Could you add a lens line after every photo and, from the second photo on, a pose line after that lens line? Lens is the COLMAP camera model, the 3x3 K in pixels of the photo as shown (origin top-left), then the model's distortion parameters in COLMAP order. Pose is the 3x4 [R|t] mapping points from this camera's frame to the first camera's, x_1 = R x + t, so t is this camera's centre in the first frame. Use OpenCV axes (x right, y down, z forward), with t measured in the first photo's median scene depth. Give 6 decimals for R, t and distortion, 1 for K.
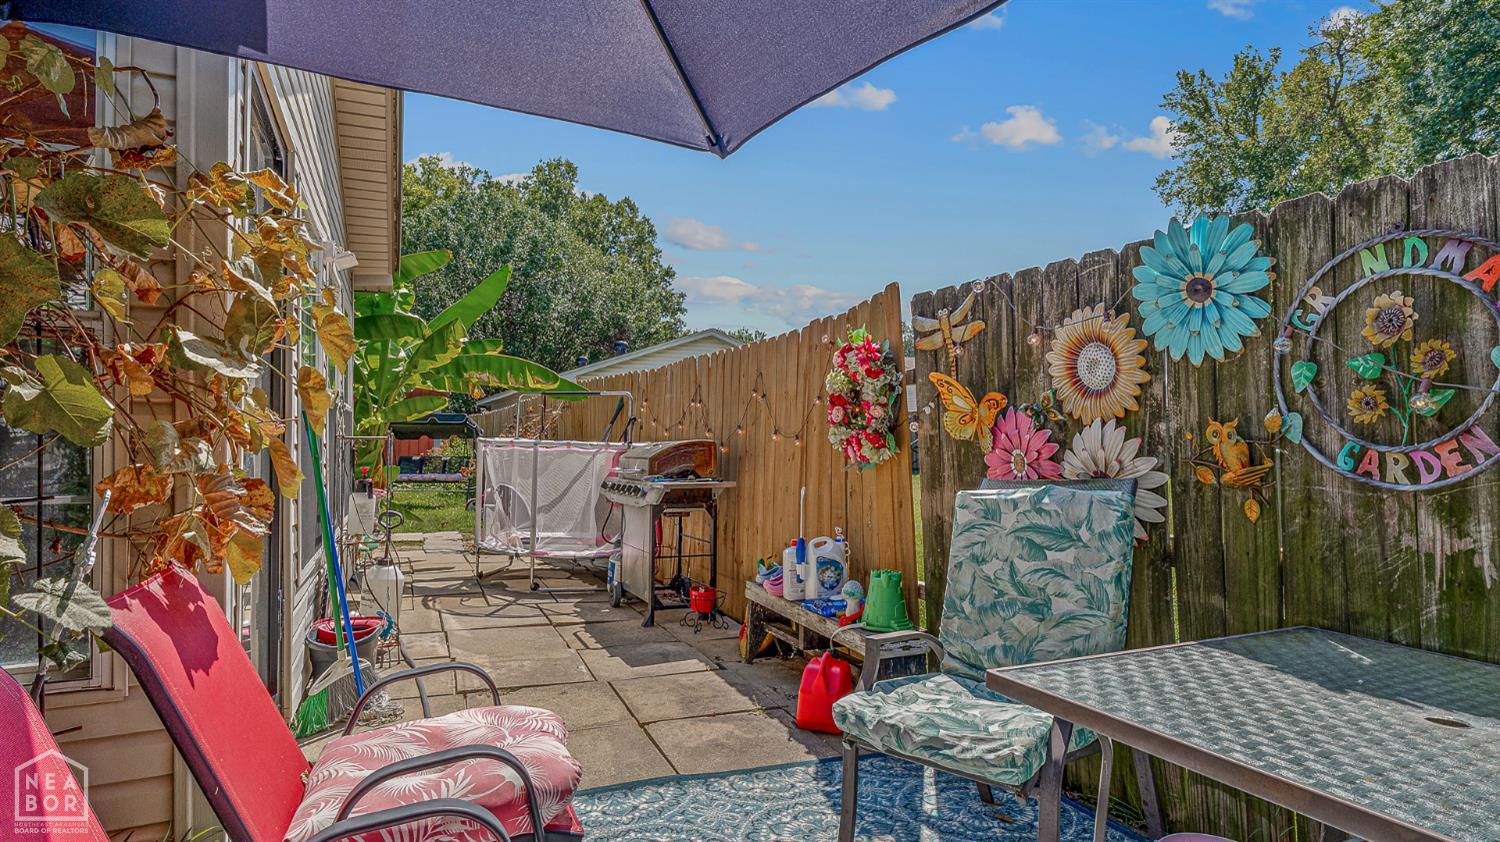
lens RADIAL K [[801.9, 0, 753.0], [0, 801.9, 425.4], [0, 0, 1]] dist [0.008270, 0.000627]
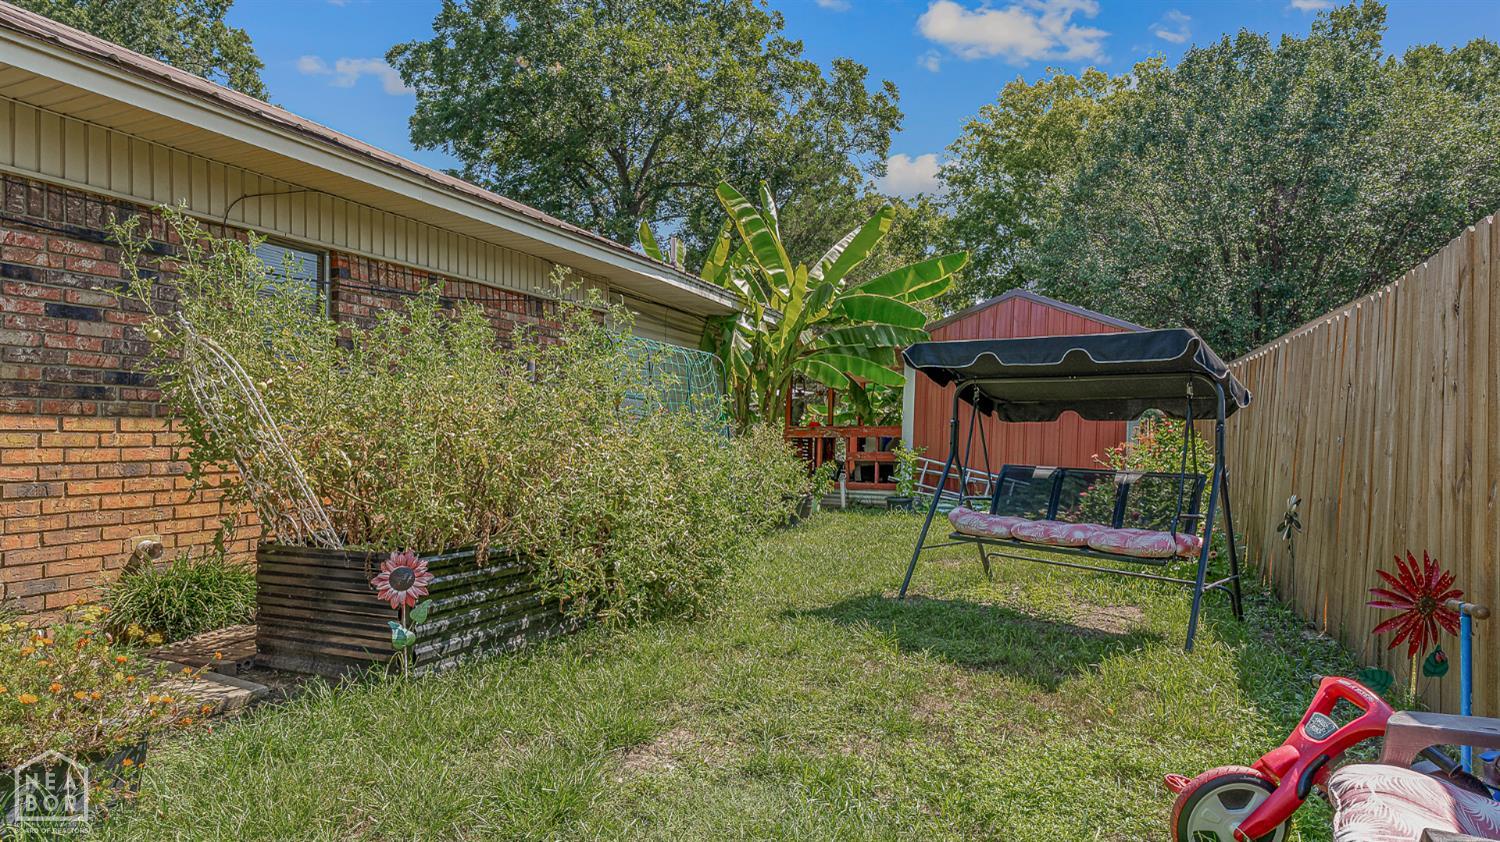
lens RADIAL K [[801.9, 0, 755.7], [0, 801.9, 427.5], [0, 0, 1]] dist [0.008270, 0.000627]
pose [[0.661821, 0.003946, -0.749652, -0.105940], [0.007335, 0.999904, 0.011739, 0.007063], [0.749626, -0.013268, 0.661728, 0.299116]]
